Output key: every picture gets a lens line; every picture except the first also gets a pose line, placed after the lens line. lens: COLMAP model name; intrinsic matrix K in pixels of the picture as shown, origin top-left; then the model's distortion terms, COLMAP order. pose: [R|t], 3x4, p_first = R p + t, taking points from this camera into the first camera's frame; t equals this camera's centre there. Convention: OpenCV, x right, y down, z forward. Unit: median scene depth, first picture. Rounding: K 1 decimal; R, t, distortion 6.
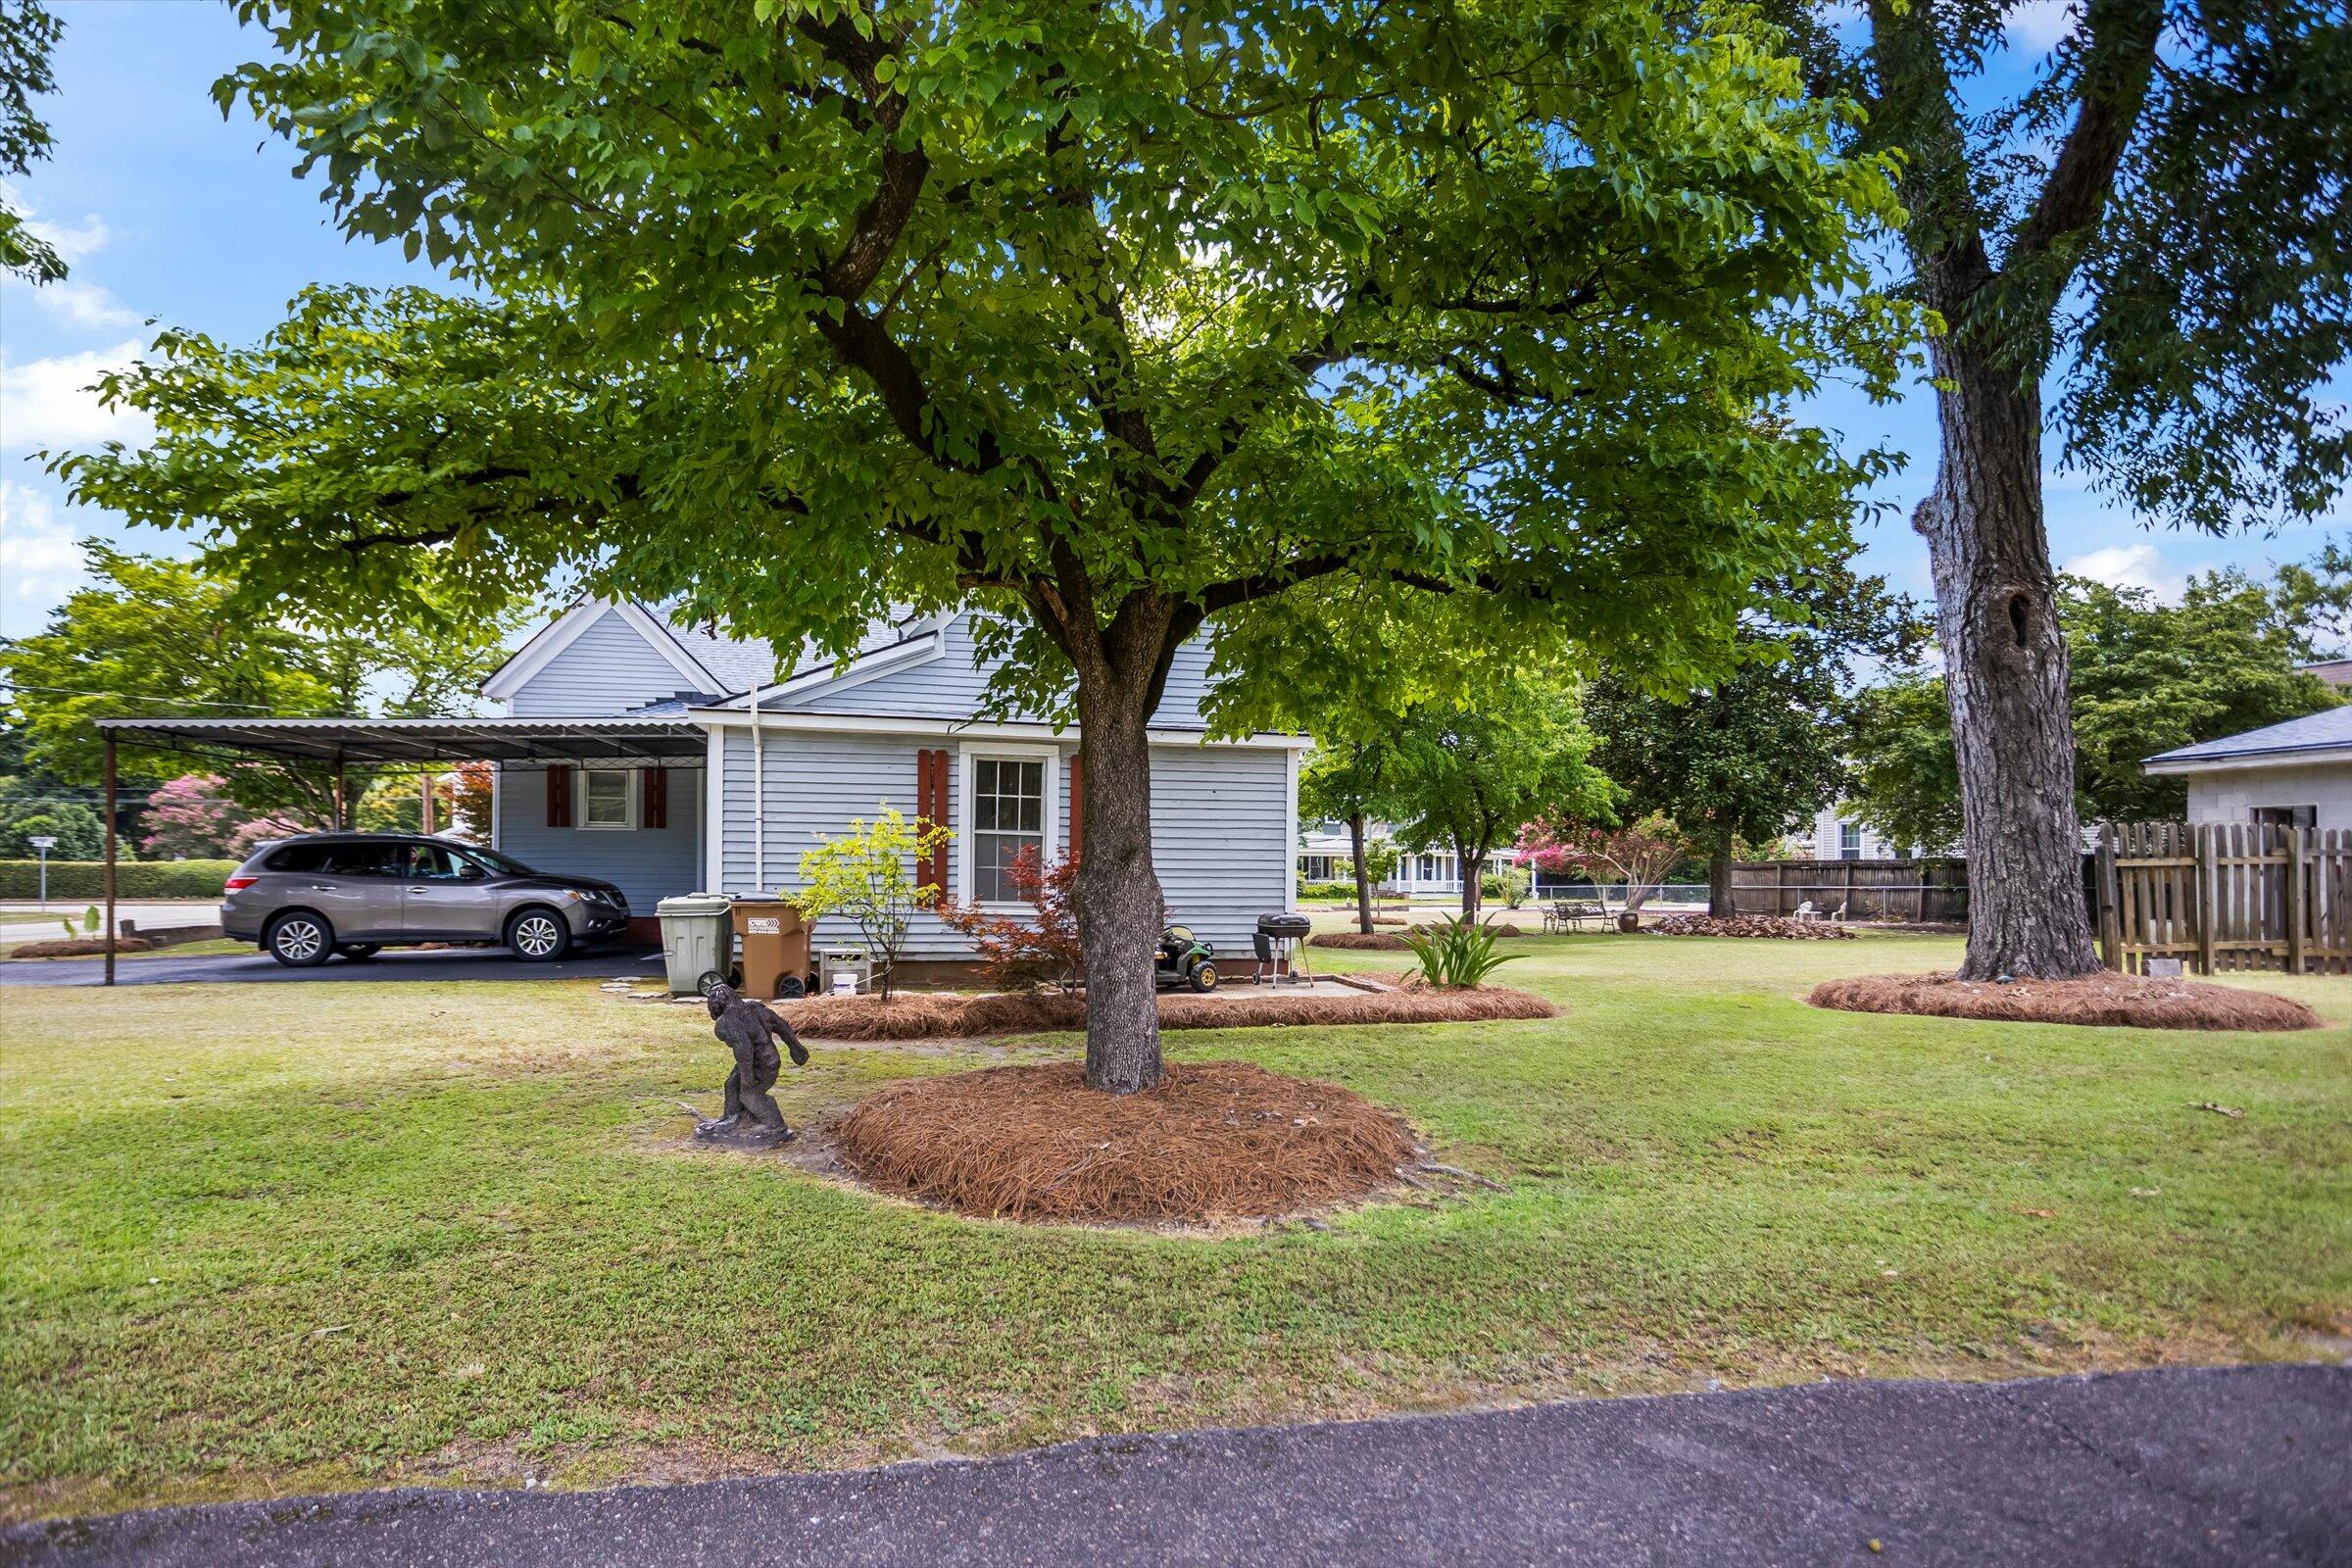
lens RADIAL K [[1117.3, 0, 1176.2], [0, 1117.3, 832.1], [0, 0, 1]] dist [-0.014103, -0.000140]
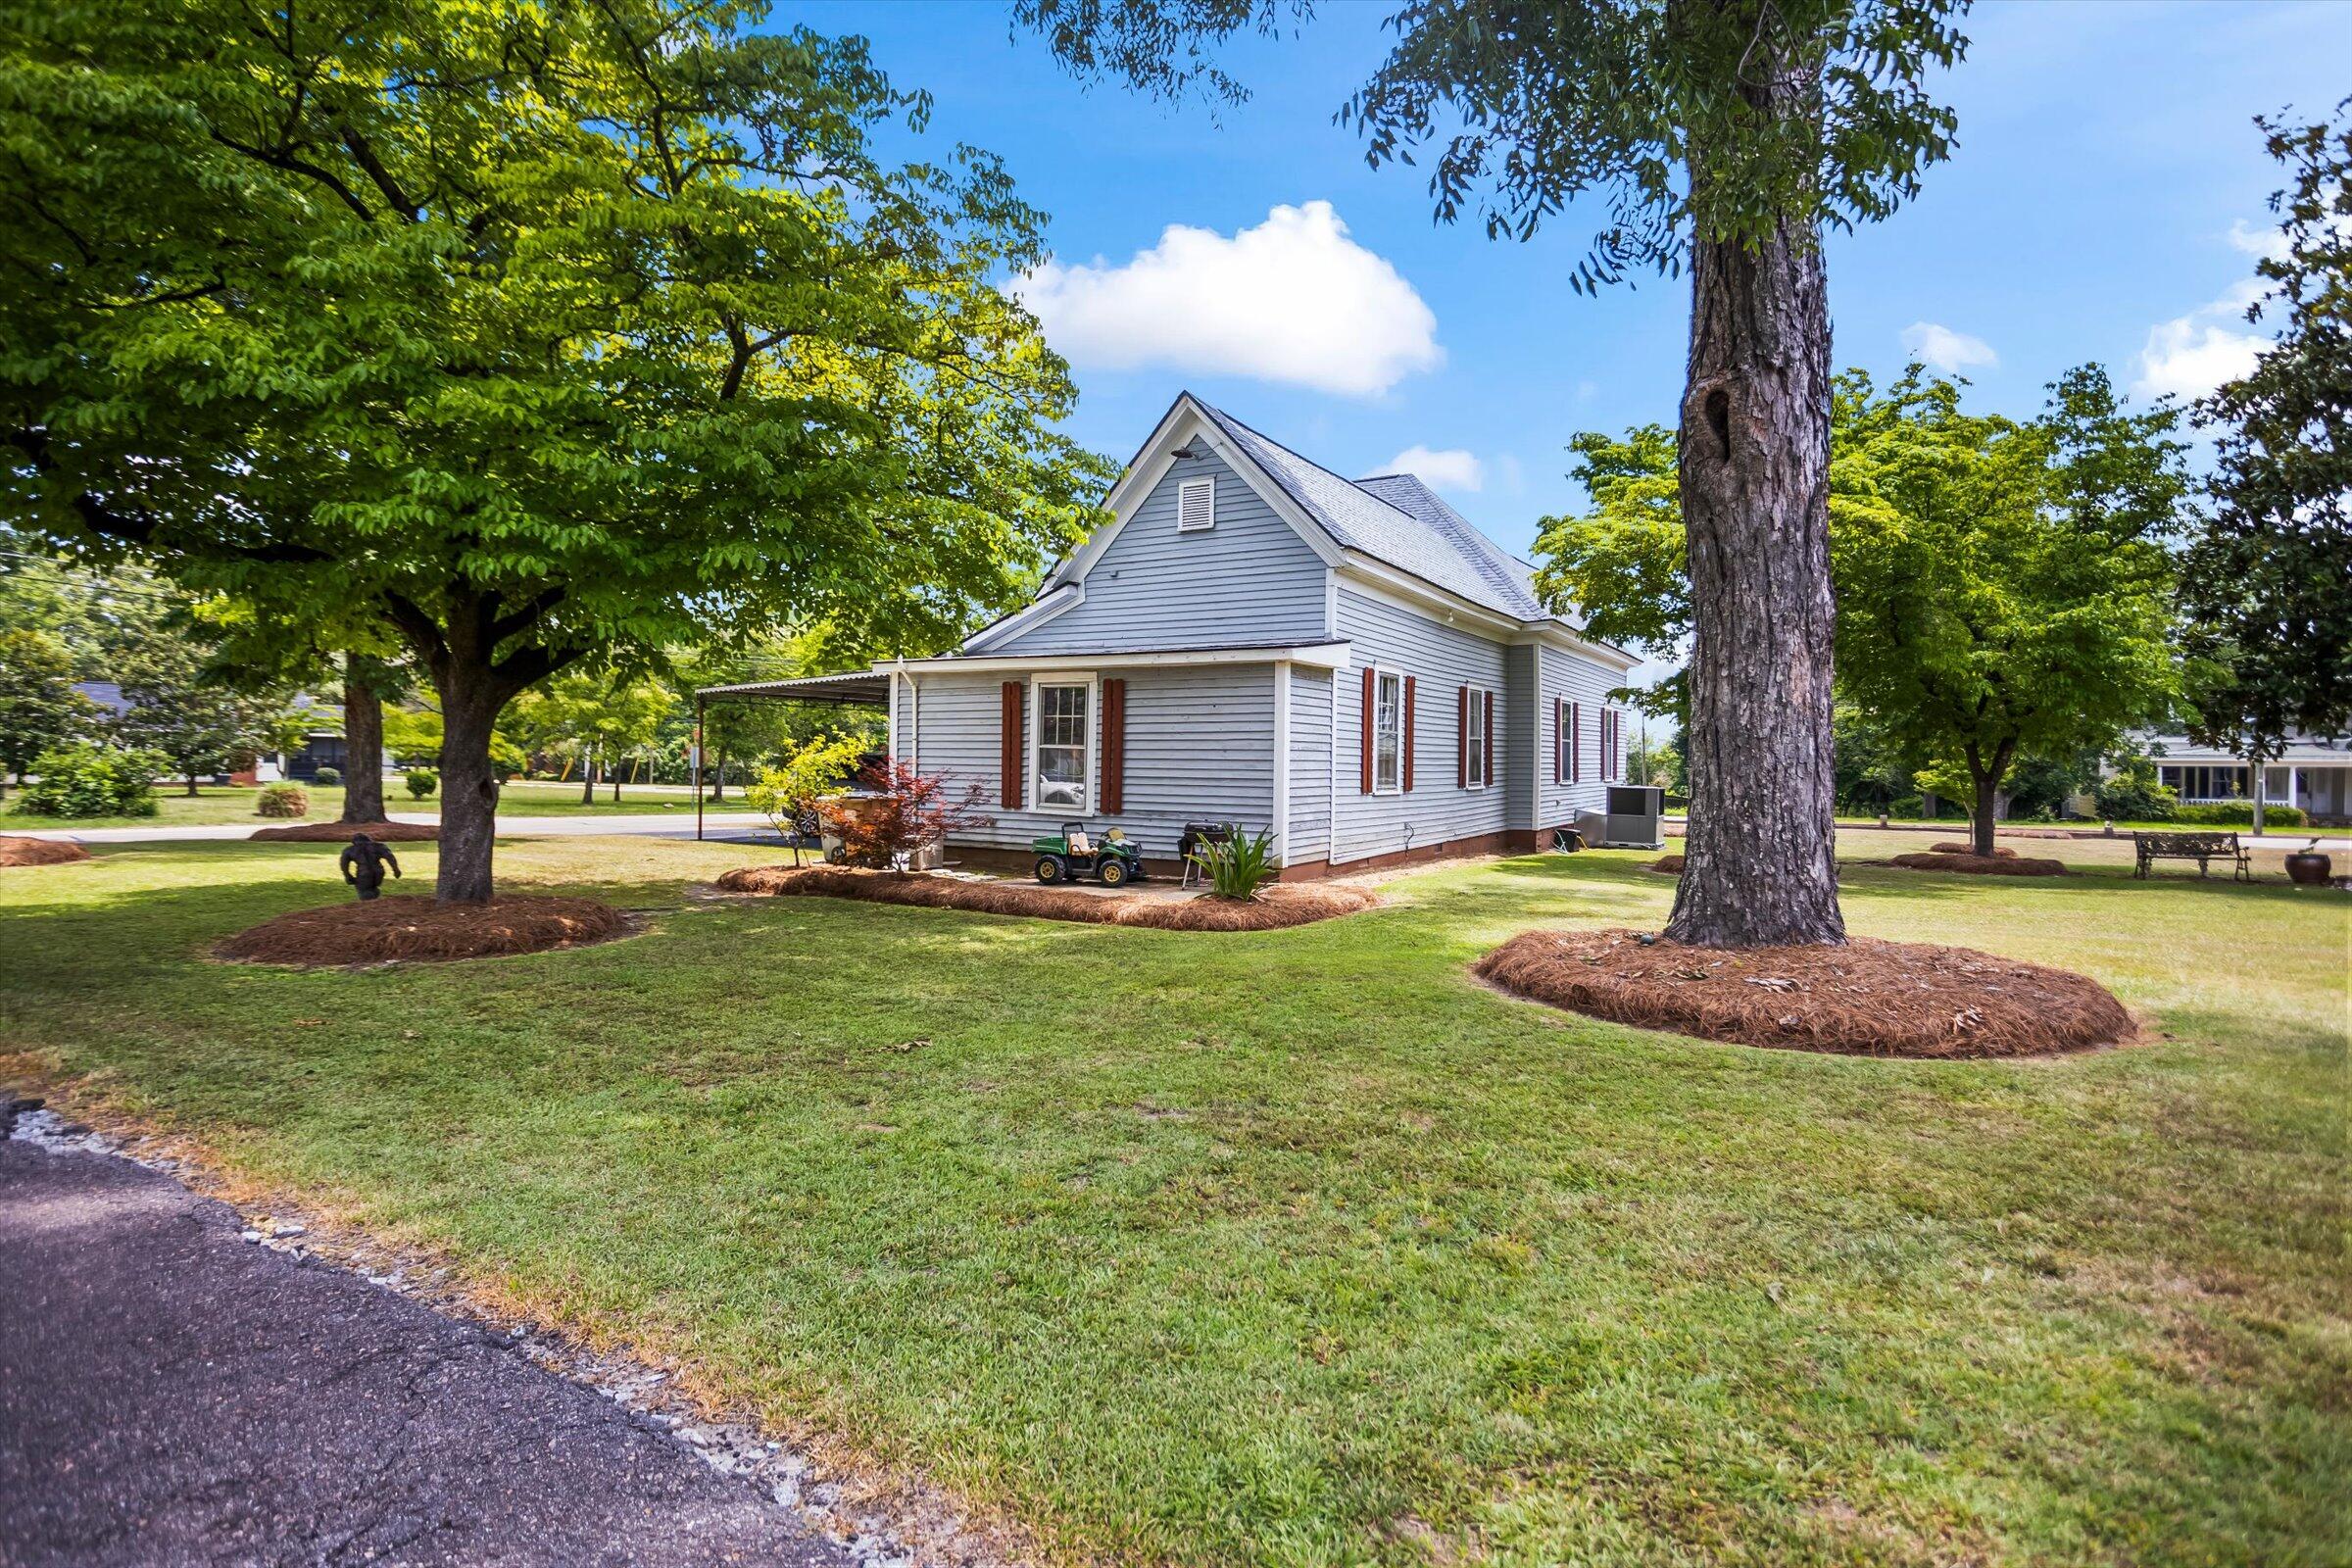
lens RADIAL K [[1108.7, 0, 1179.7], [0, 1108.7, 757.8], [0, 0, 1]] dist [-0.001939, -0.000080]
pose [[0.729801, -0.006083, -0.683633, 0.766047], [0.018699, 0.999764, 0.011066, 0.001399], [0.683404, -0.020859, 0.729742, 0.202053]]
